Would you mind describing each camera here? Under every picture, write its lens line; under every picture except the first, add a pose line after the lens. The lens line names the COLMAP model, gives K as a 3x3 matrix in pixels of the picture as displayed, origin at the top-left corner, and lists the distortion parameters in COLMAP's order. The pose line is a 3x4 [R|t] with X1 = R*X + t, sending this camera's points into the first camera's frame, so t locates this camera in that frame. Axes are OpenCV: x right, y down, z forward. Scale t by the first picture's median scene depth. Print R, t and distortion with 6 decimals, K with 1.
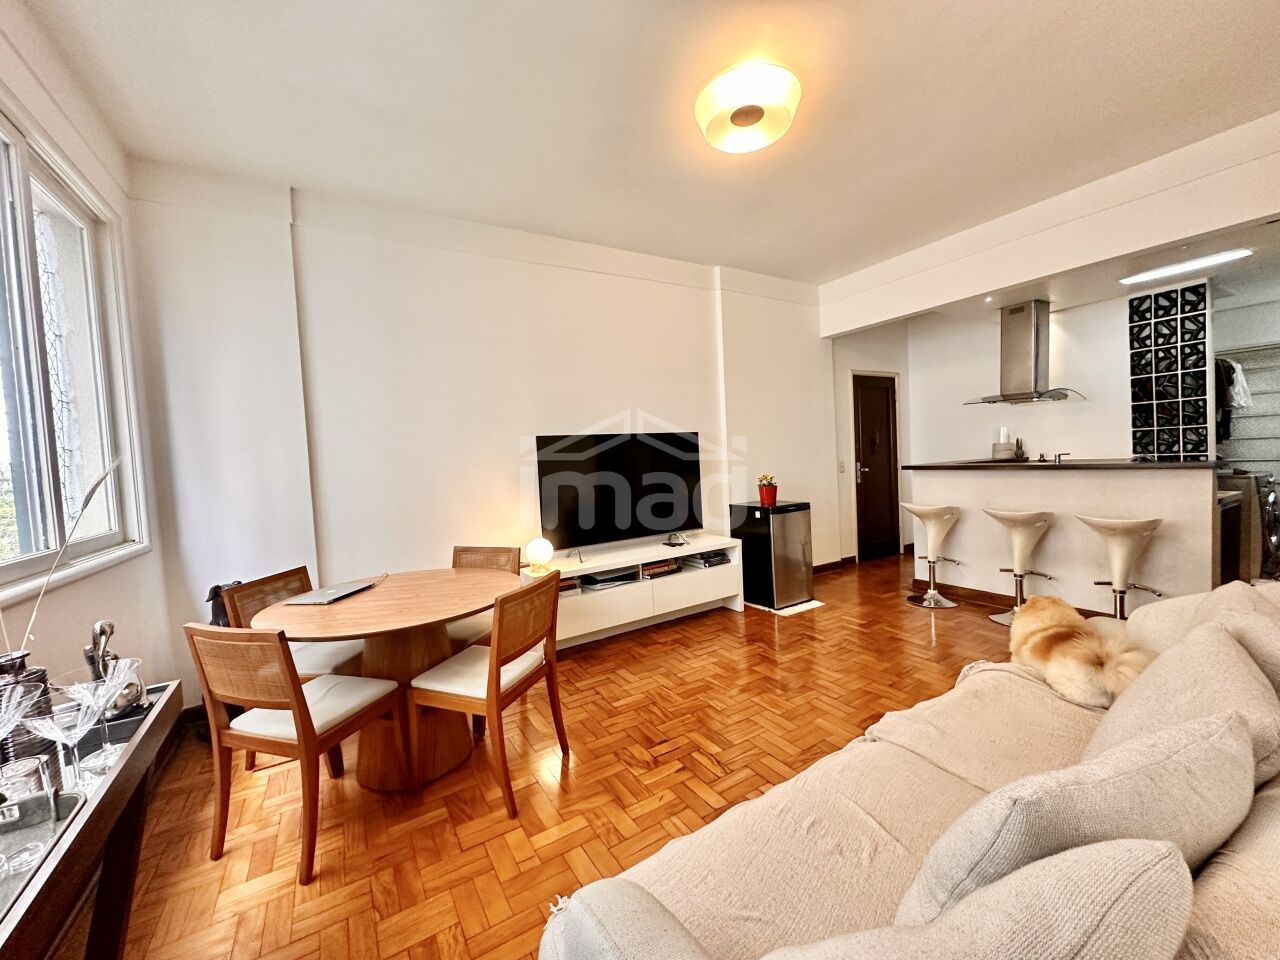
lens RADIAL K [[509.1, 0, 641.7], [0, 509.1, 480.0], [0, 0, 1]] dist [-0.002543, -0.000126]
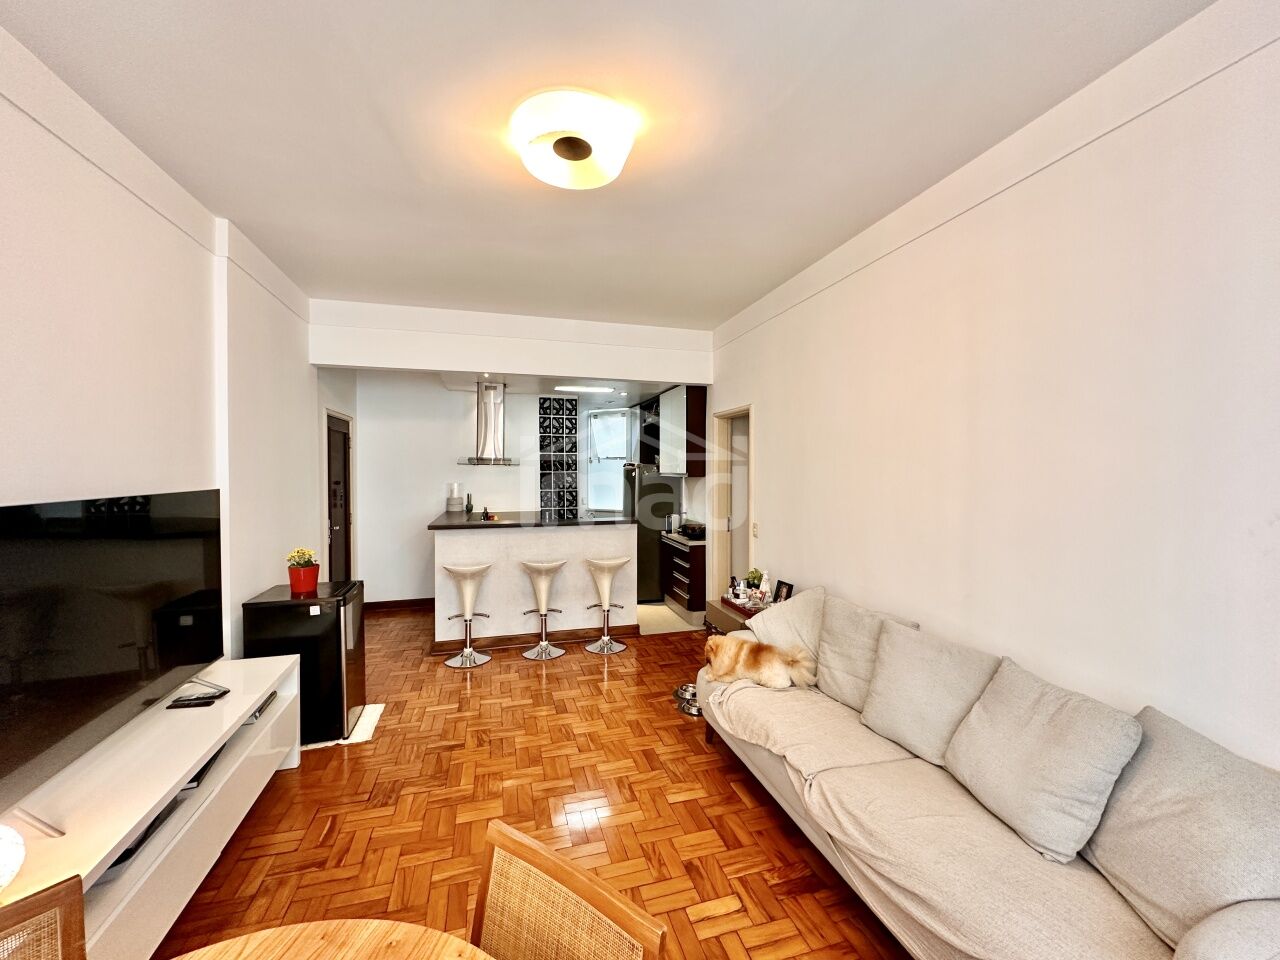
lens RADIAL K [[509.1, 0, 641.7], [0, 509.1, 480.0], [0, 0, 1]] dist [-0.002543, -0.000126]
pose [[0.263309, 0.028890, 0.964279, -0.317452], [0.030445, 0.998805, -0.038237, -0.067755], [-0.964231, 0.039425, 0.262114, 0.375876]]
